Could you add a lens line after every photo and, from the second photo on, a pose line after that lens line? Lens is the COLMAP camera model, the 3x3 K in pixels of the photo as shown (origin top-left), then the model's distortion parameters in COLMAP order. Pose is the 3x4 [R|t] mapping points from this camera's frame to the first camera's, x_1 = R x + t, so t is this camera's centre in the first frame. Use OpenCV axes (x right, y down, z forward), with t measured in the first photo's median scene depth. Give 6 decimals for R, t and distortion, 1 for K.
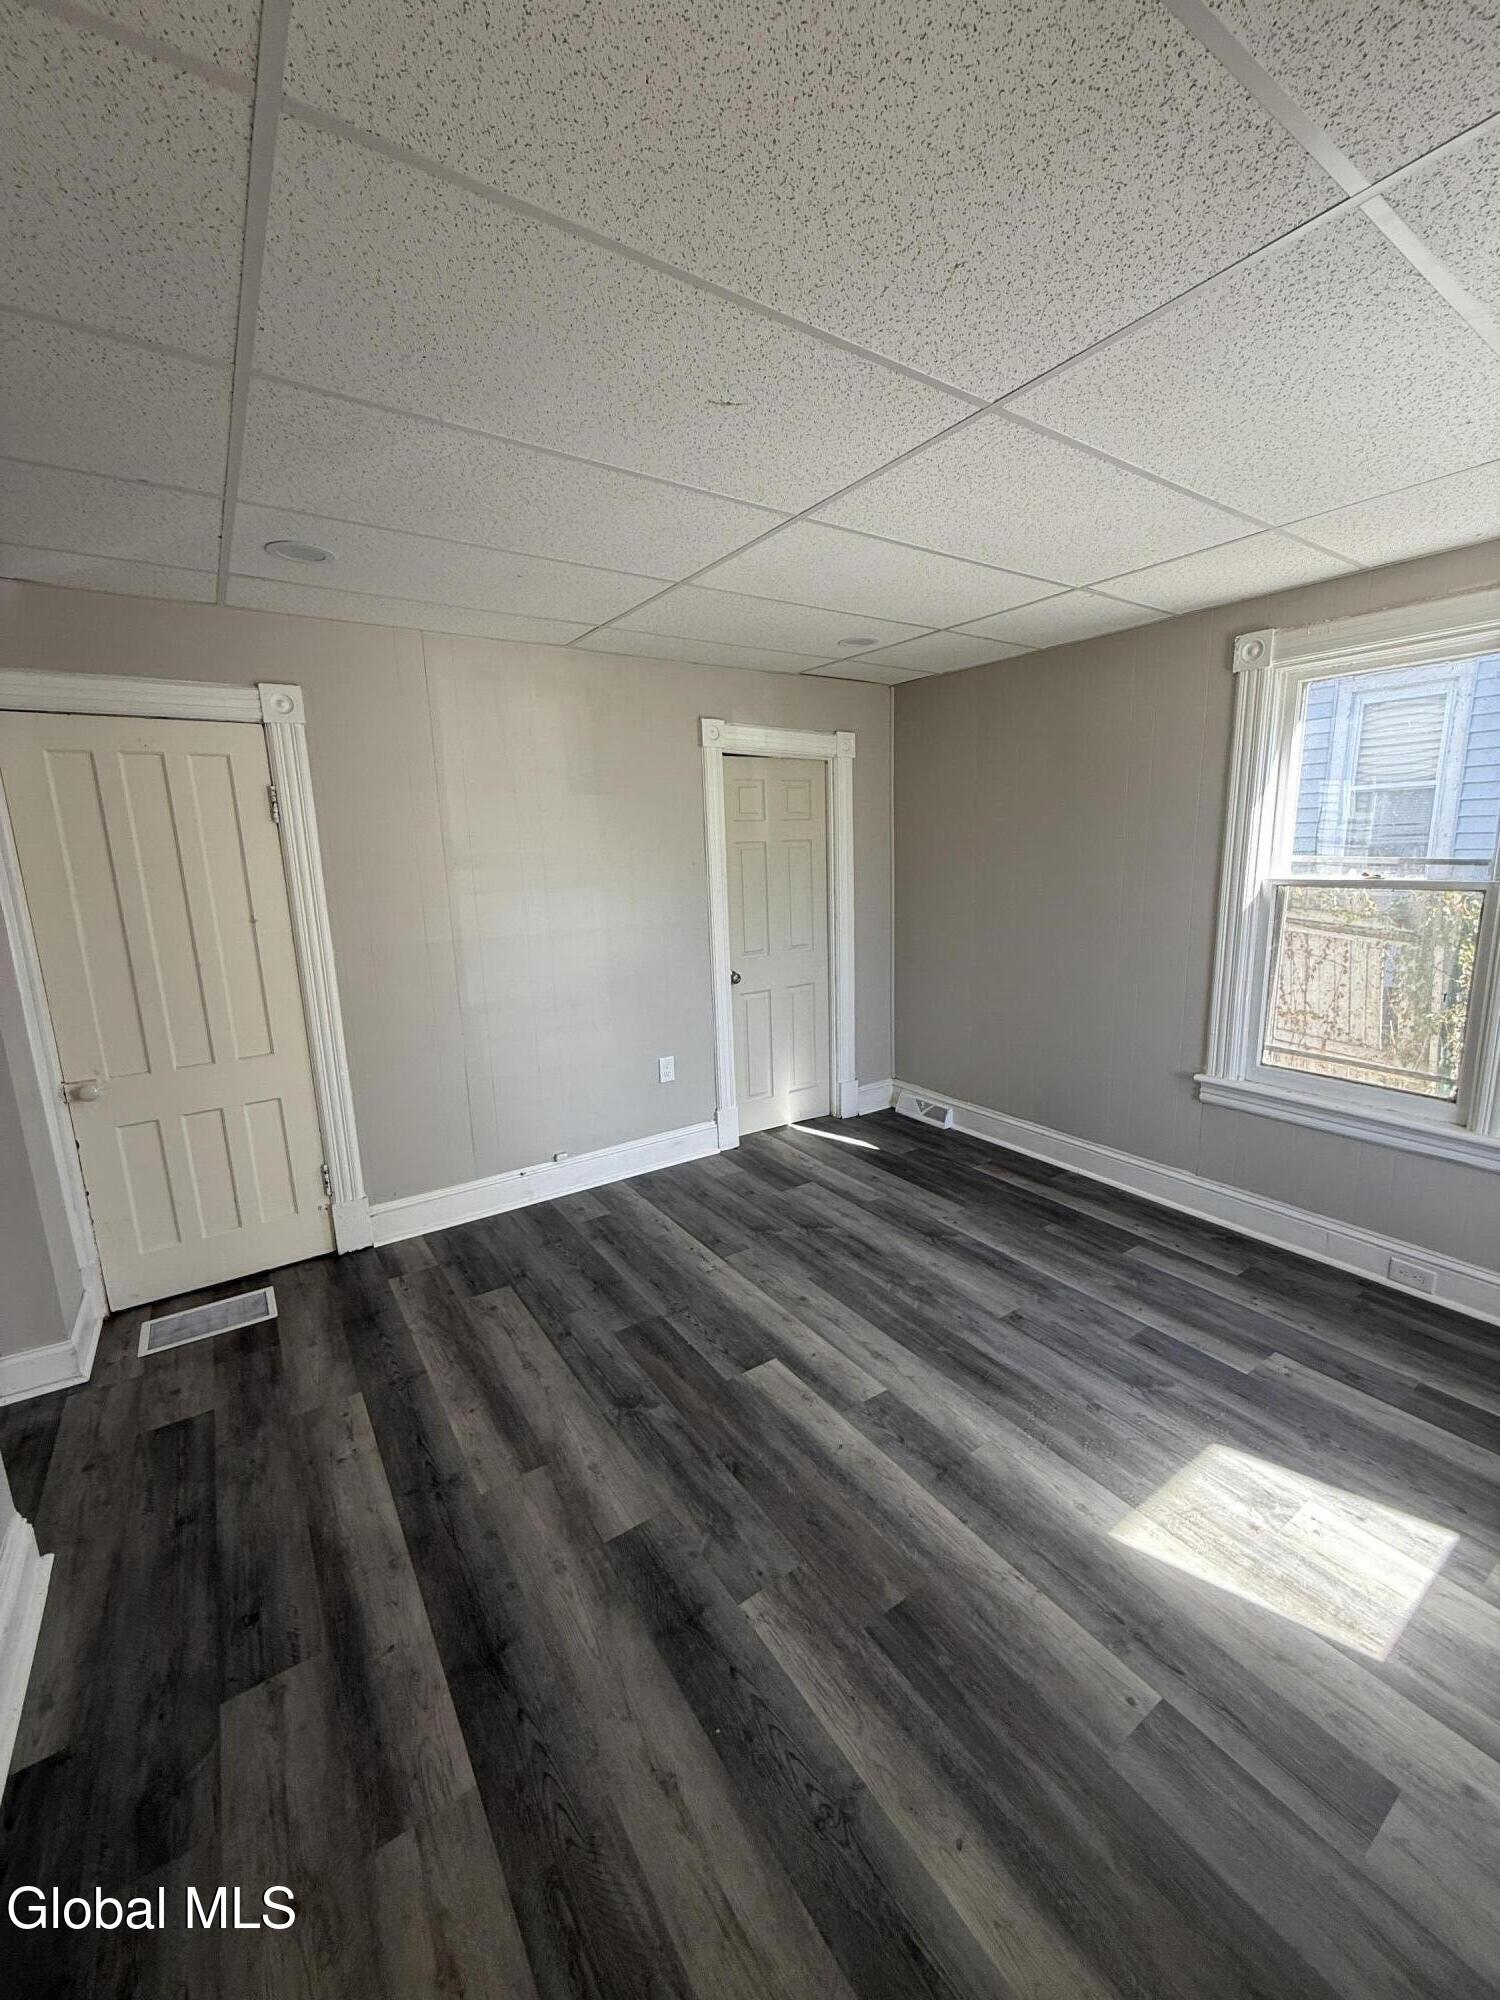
lens RADIAL K [[798.3, 0, 752.4], [0, 798.3, 998.0], [0, 0, 1]] dist [-0.000919, 0.000471]
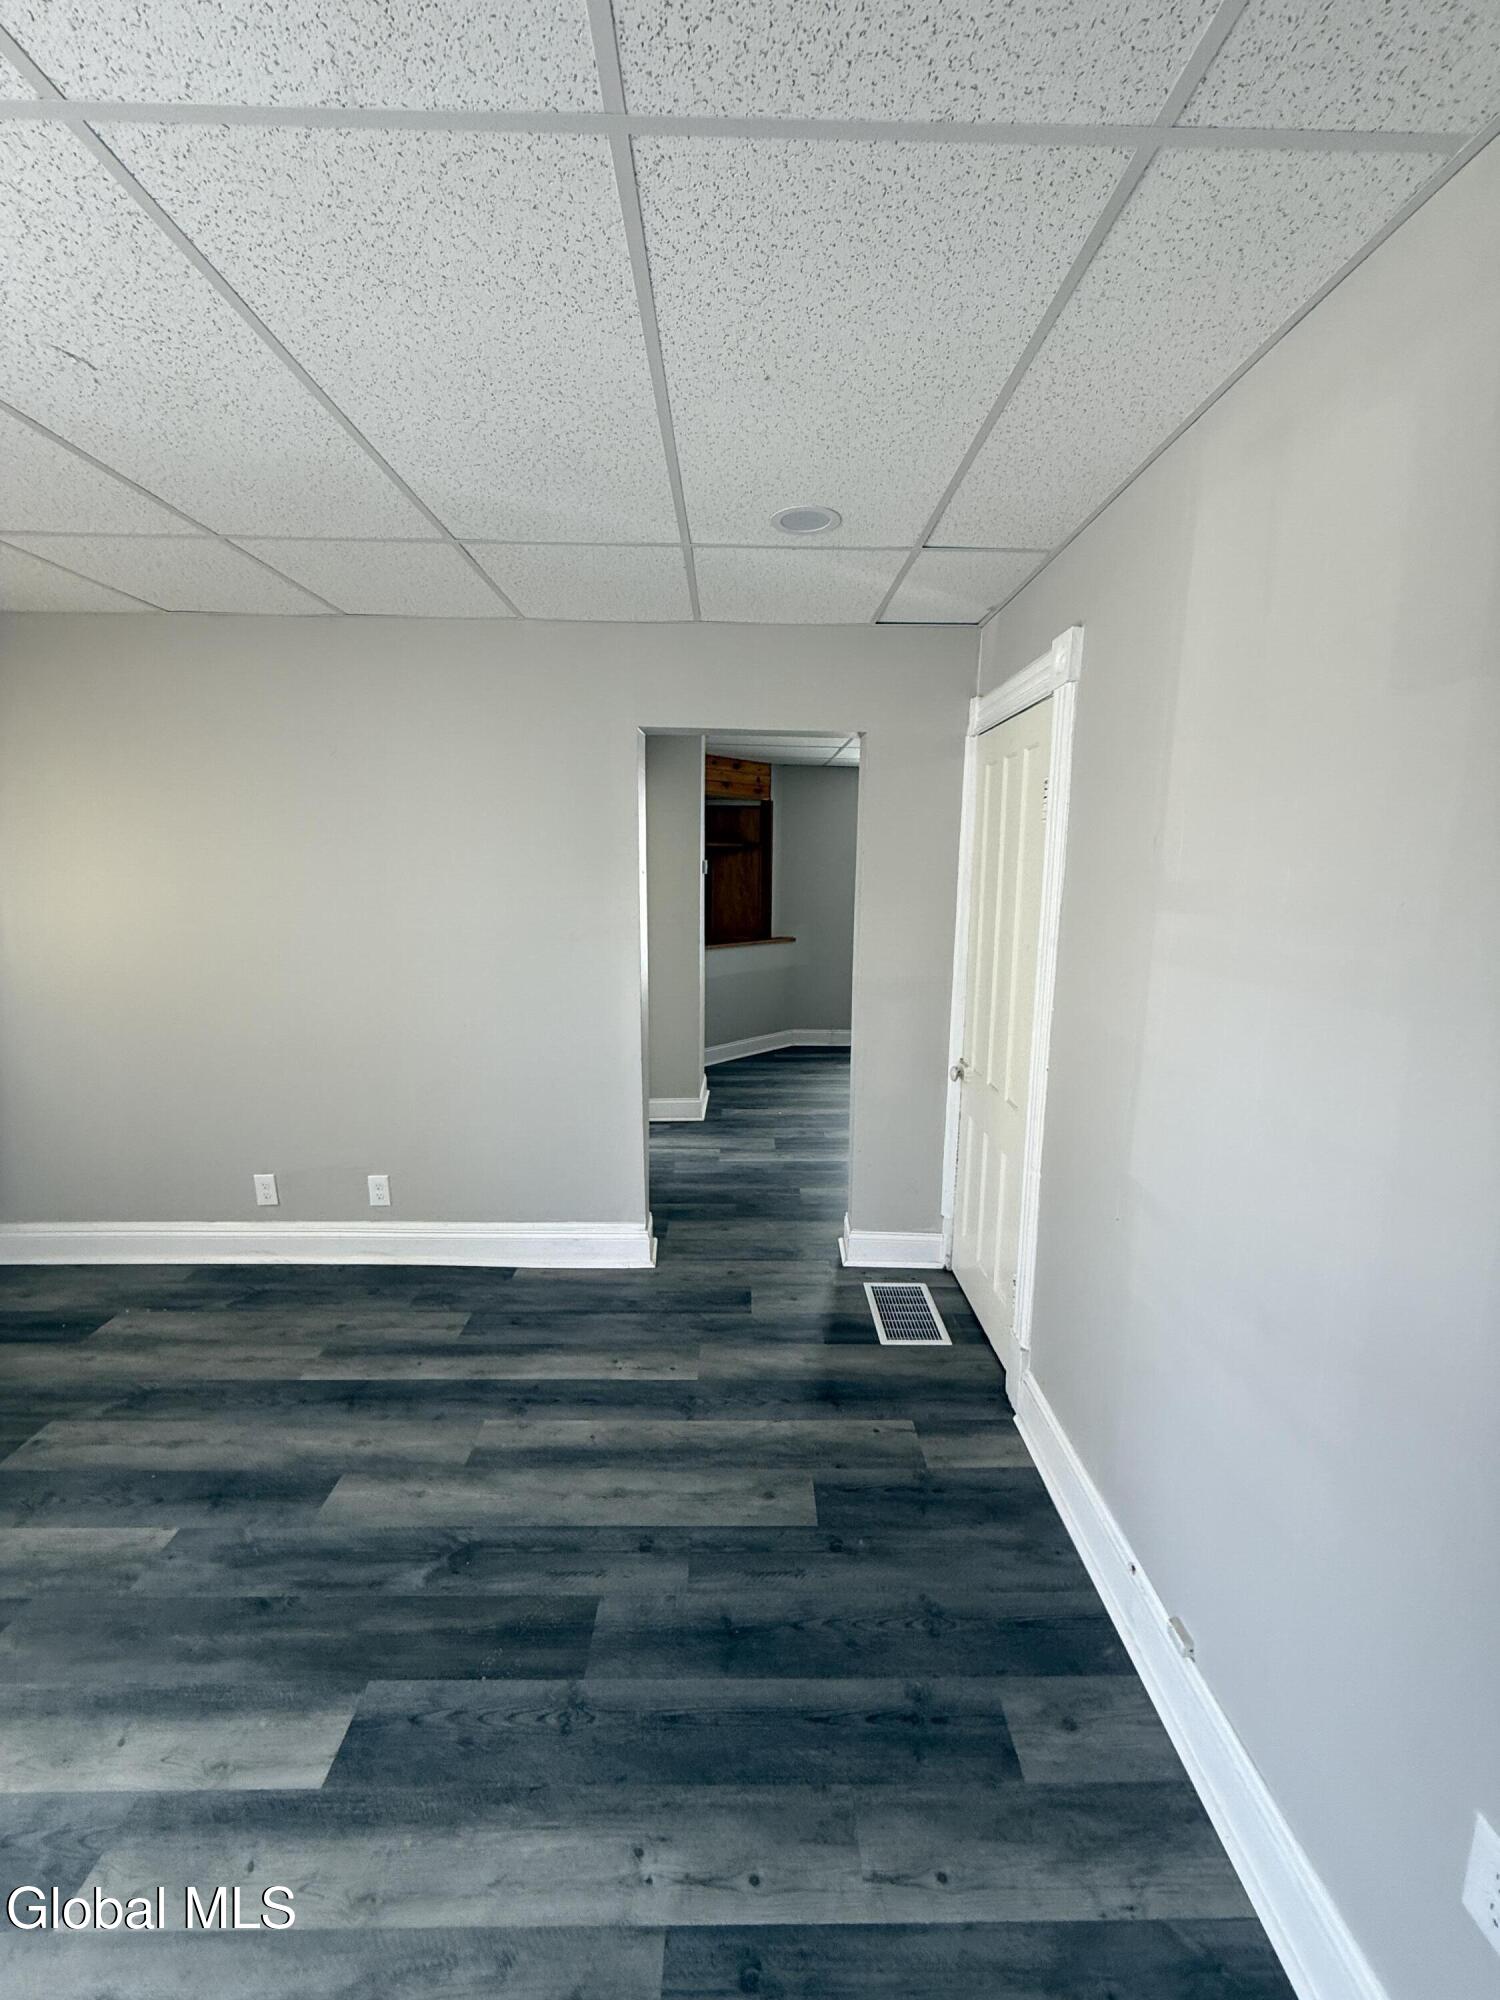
lens RADIAL K [[798.3, 0, 754.3], [0, 798.3, 1005.1], [0, 0, 1]] dist [-0.000919, 0.000471]
pose [[-0.554957, 0.169996, -0.814324, 0.253767], [-0.152410, 0.941551, 0.300422, -0.315419], [0.817798, 0.290833, -0.496611, 1.566382]]
